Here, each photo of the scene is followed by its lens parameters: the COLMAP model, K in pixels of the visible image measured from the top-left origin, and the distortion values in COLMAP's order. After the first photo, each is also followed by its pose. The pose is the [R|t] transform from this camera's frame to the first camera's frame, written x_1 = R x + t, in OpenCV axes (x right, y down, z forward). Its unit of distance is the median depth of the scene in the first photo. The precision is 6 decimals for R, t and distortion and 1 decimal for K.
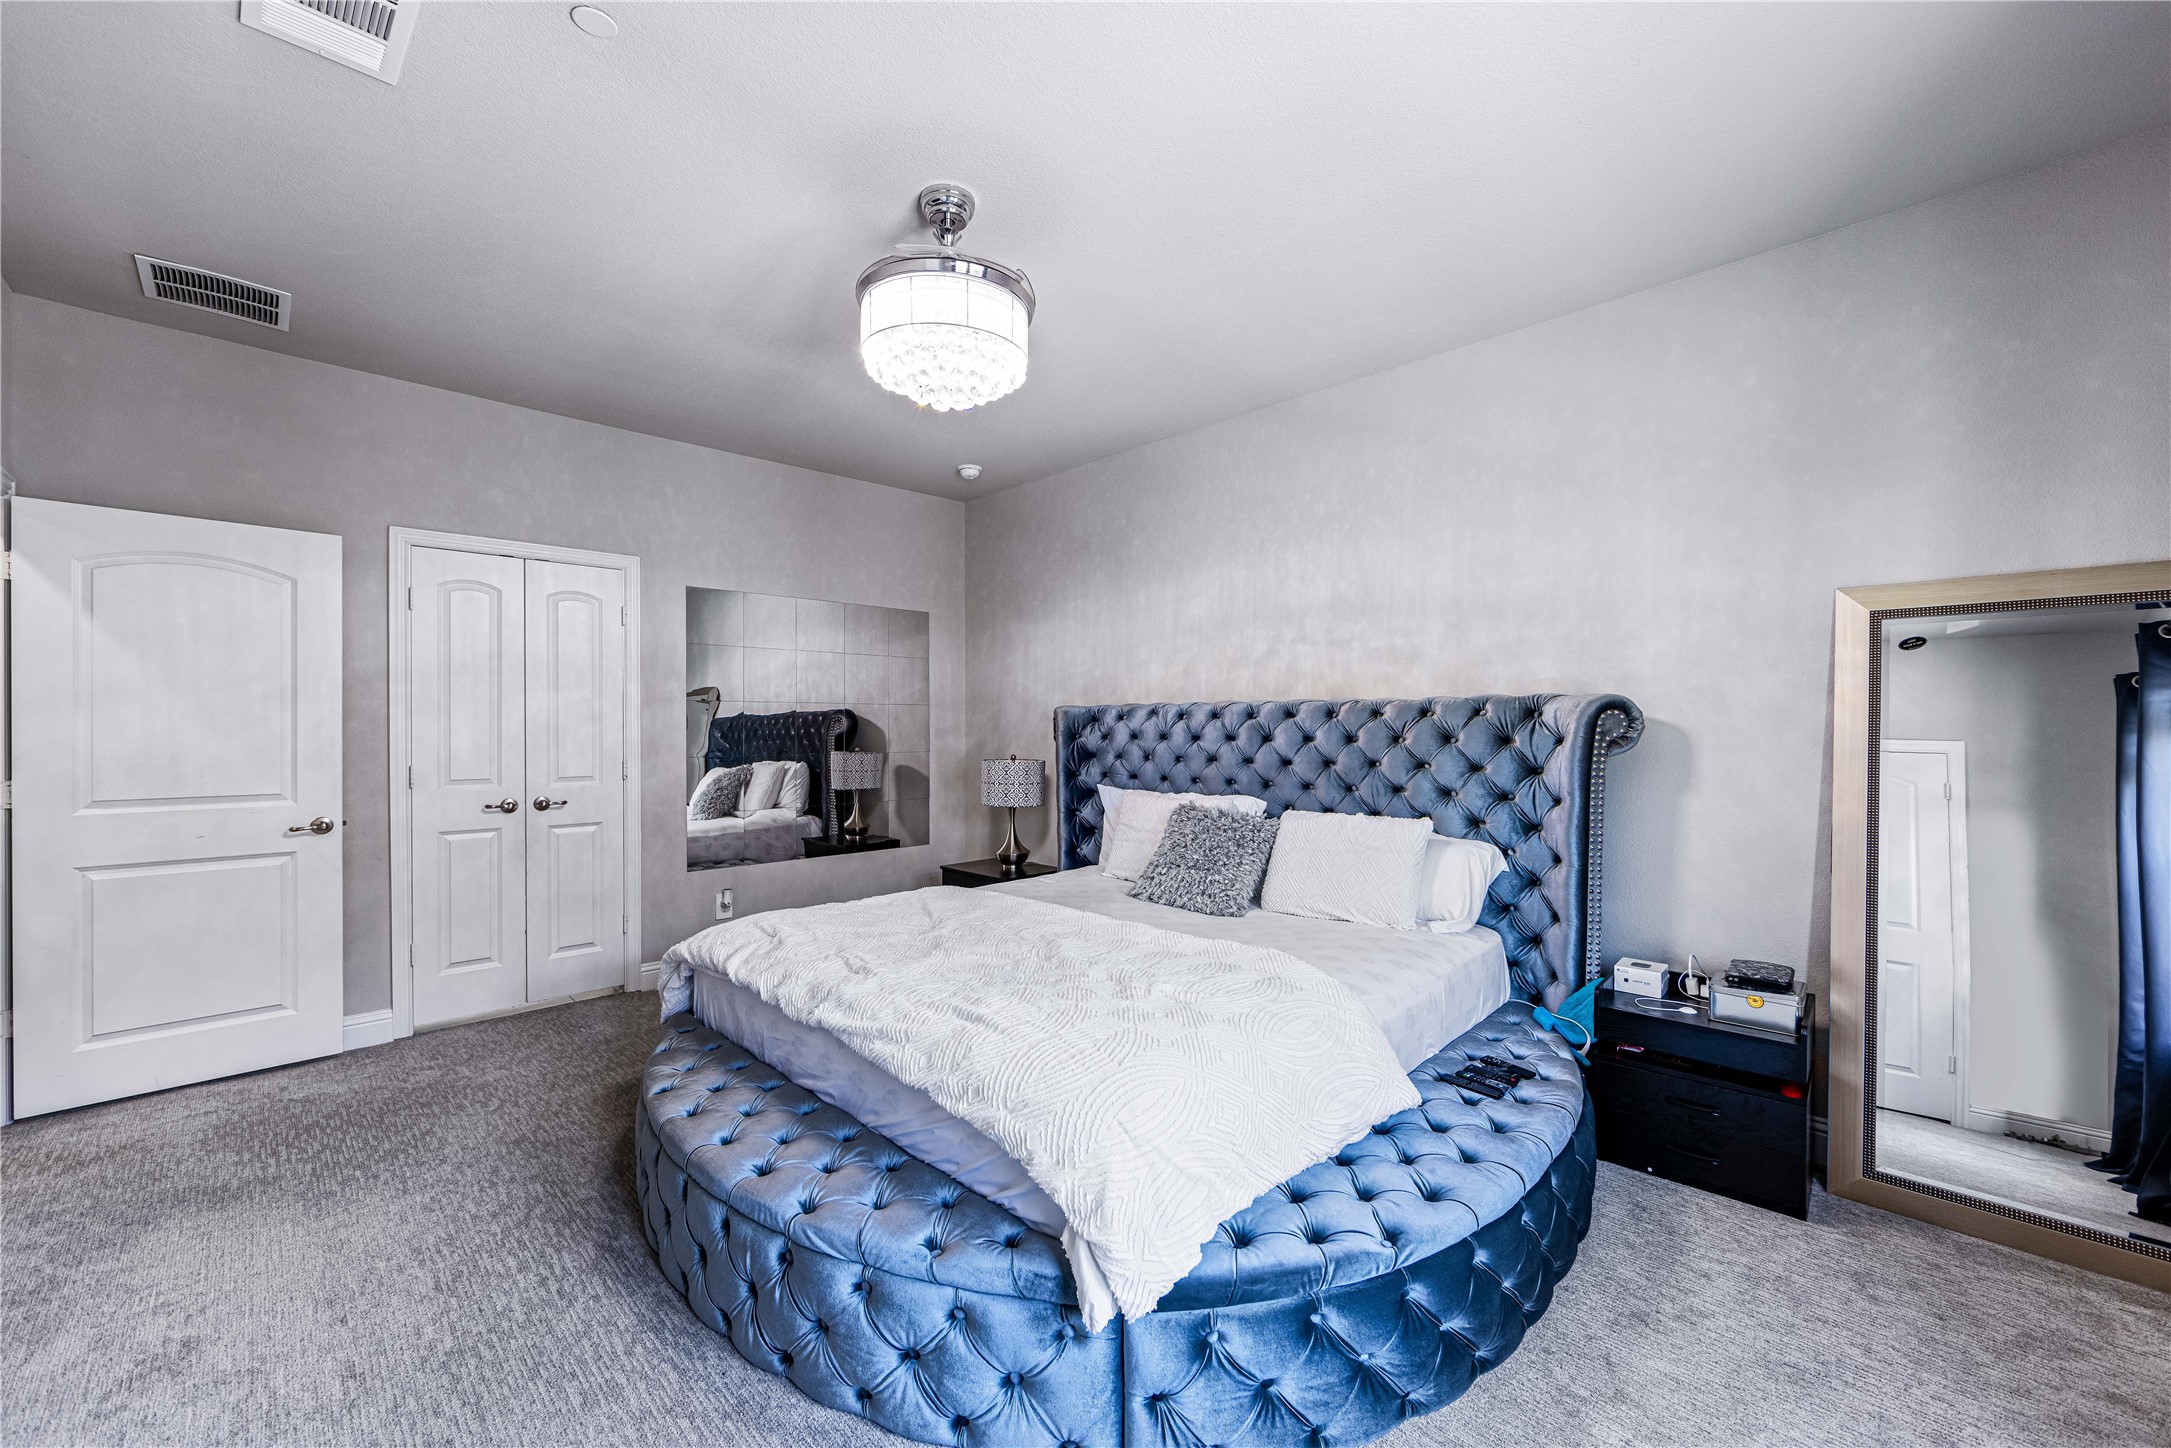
lens RADIAL K [[851.3, 0, 1085.5], [0, 851.3, 724.0], [0, 0, 1]] dist [0.000545, 0.000014]
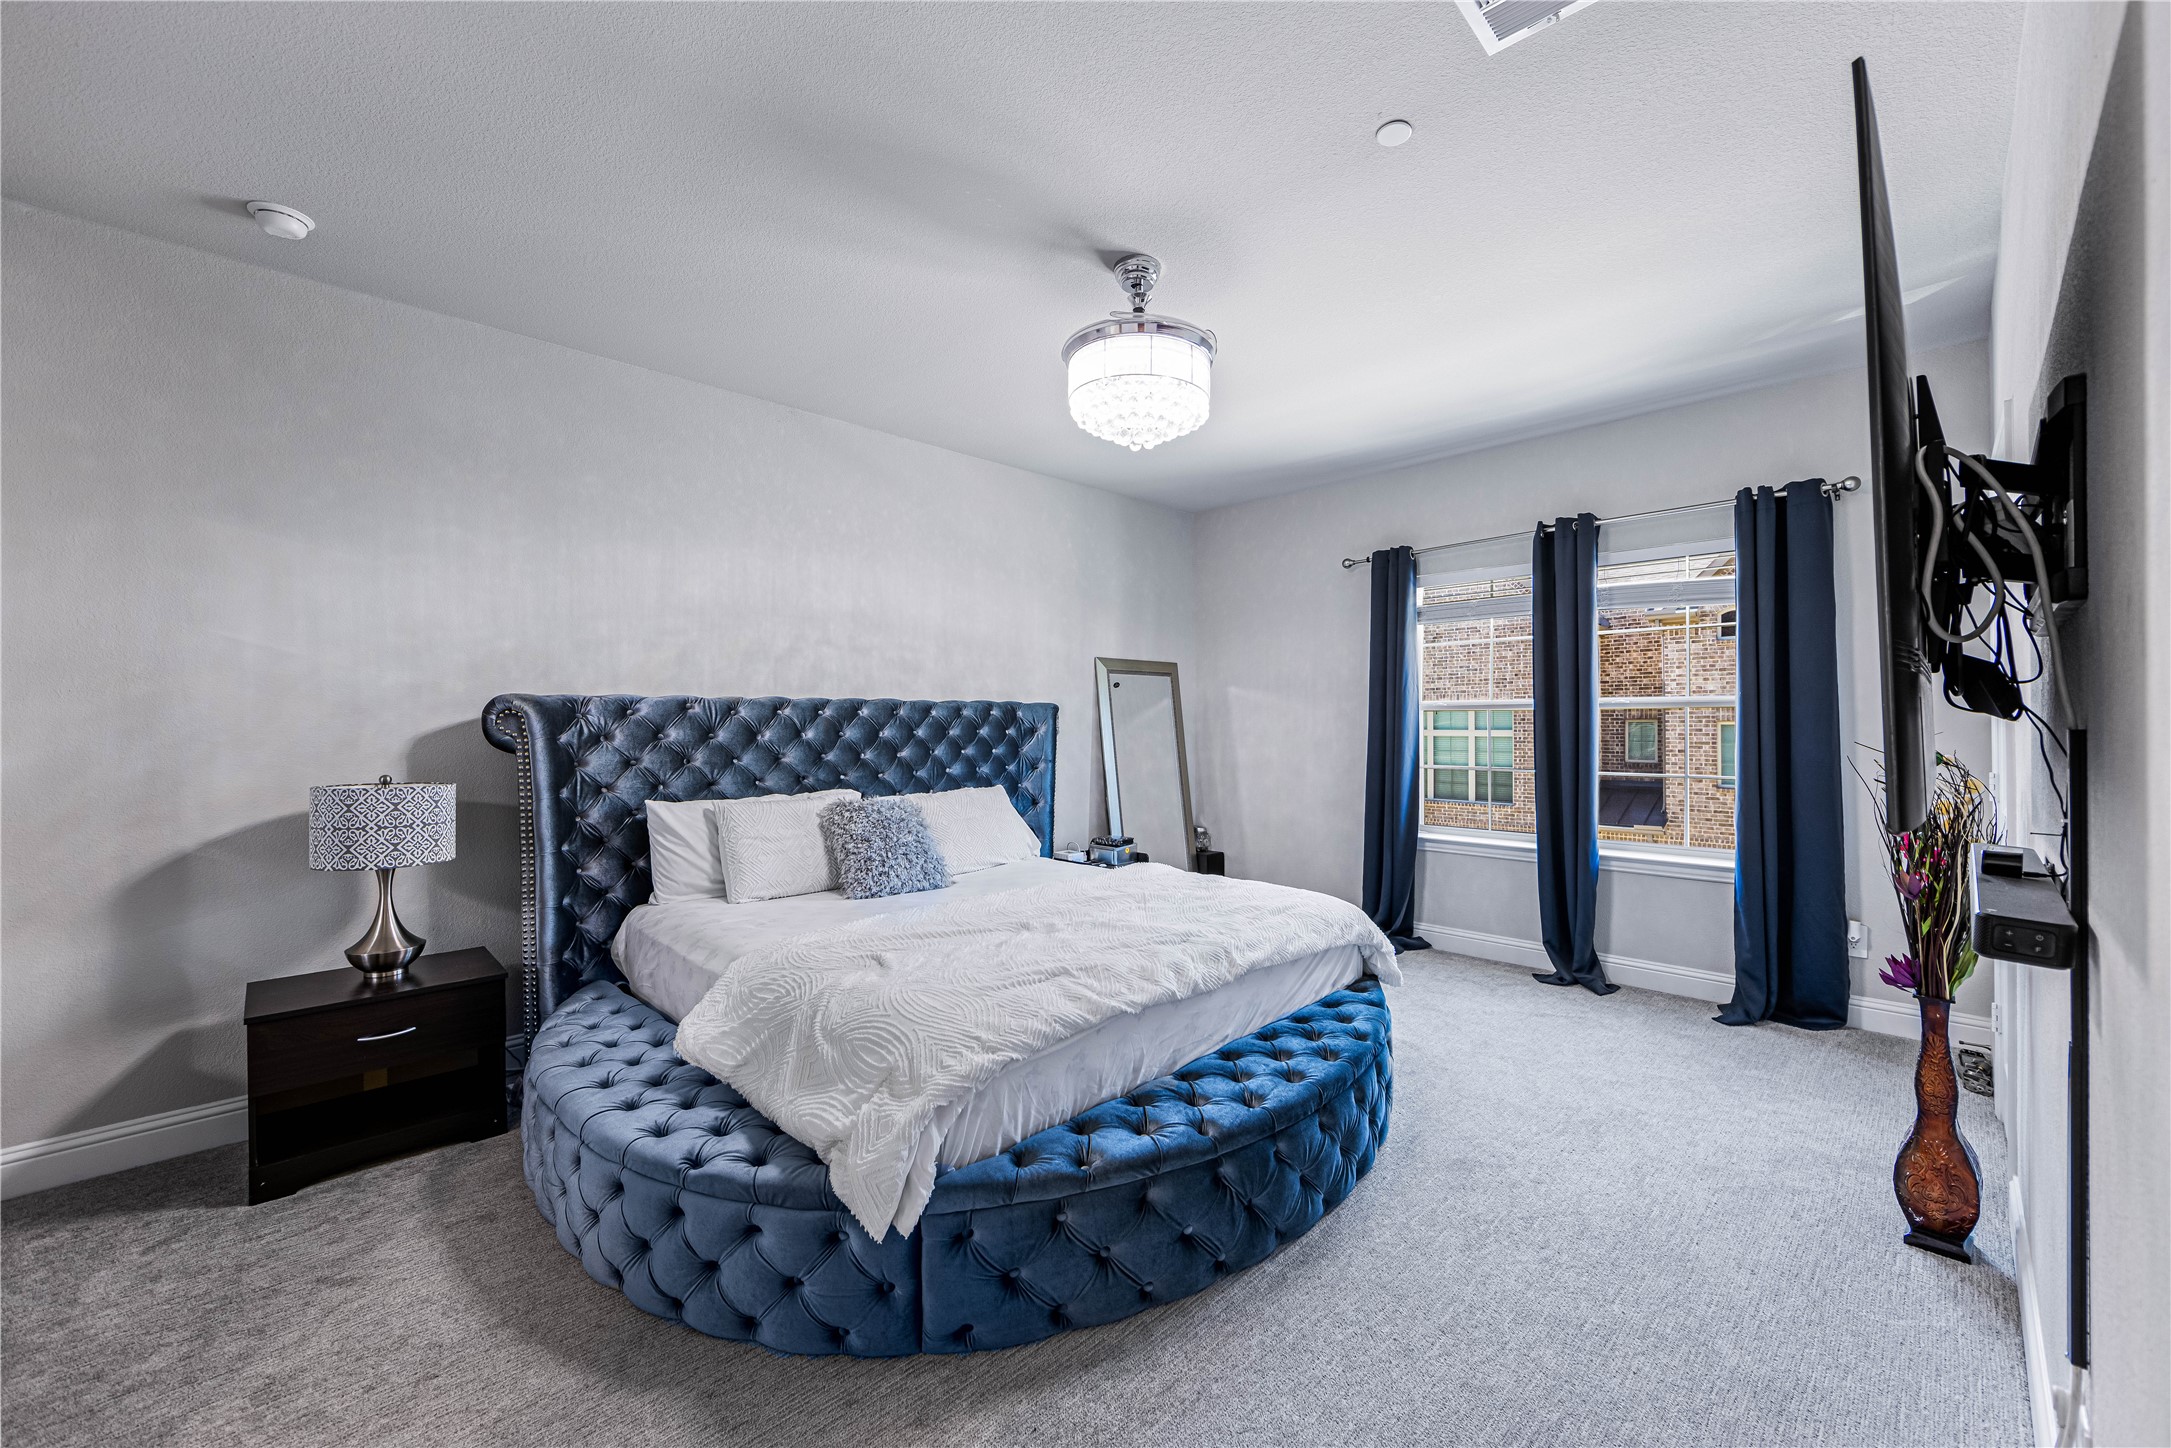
lens RADIAL K [[851.3, 0, 1085.5], [0, 851.3, 724.0], [0, 0, 1]] dist [0.000545, 0.000014]
pose [[0.004807, -0.003844, 0.999981, -0.824265], [0.001439, 0.999992, 0.003837, 0.000659], [-0.999987, 0.001420, 0.004813, 0.666693]]
